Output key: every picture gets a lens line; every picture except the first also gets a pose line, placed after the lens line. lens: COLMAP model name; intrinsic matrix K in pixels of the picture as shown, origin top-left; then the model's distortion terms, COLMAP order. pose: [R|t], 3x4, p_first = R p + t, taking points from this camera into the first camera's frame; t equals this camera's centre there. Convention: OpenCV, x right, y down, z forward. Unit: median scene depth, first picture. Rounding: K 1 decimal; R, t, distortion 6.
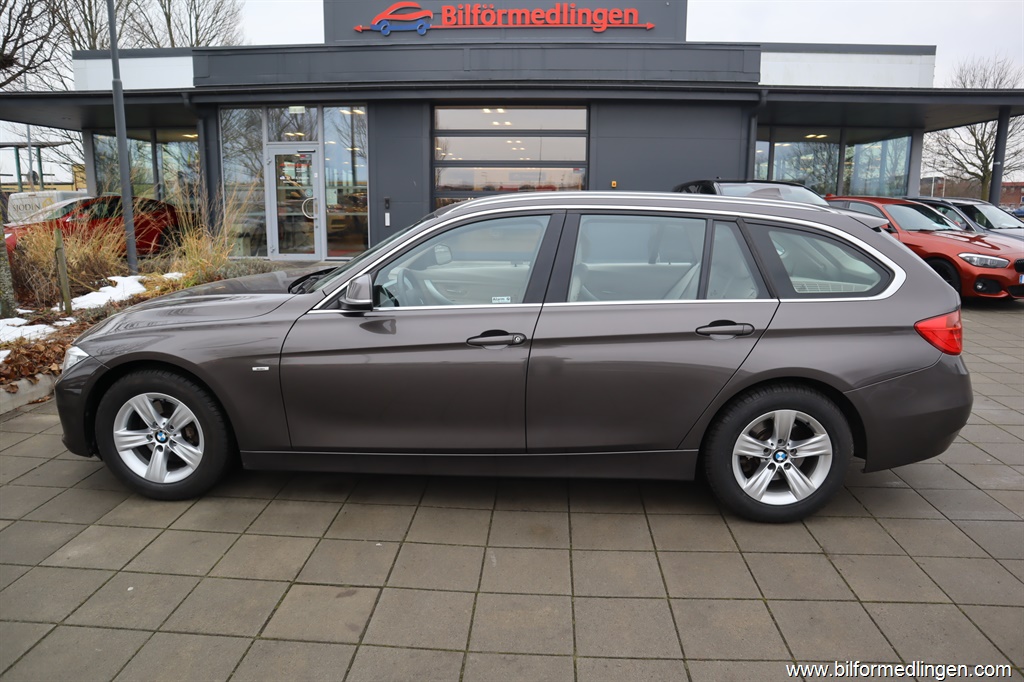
lens RADIAL K [[734.7, 0, 512.0], [0, 734.7, 341.0], [0, 0, 1]] dist [-0.120964, 0.078499]
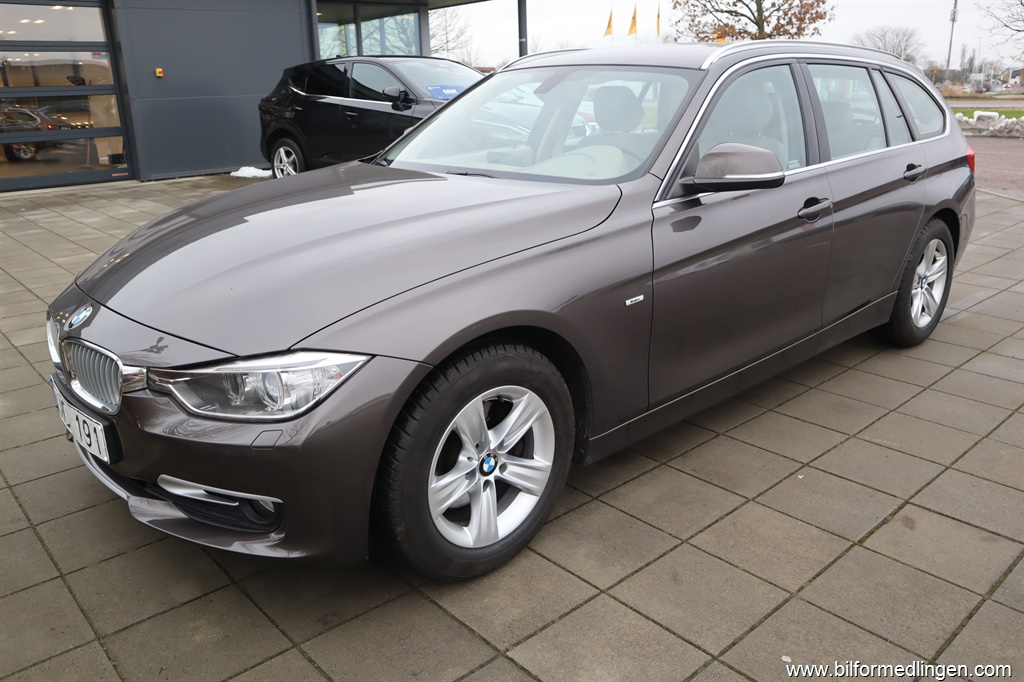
lens RADIAL K [[807.4, 0, 512.0], [0, 807.4, 341.0], [0, 0, 1]] dist [-0.068982, 0.001762]
pose [[0.696866, -0.238687, 0.676318, -0.909463], [0.168373, 0.971088, 0.169229, -0.066869], [-0.697157, -0.004056, 0.716907, 0.546539]]
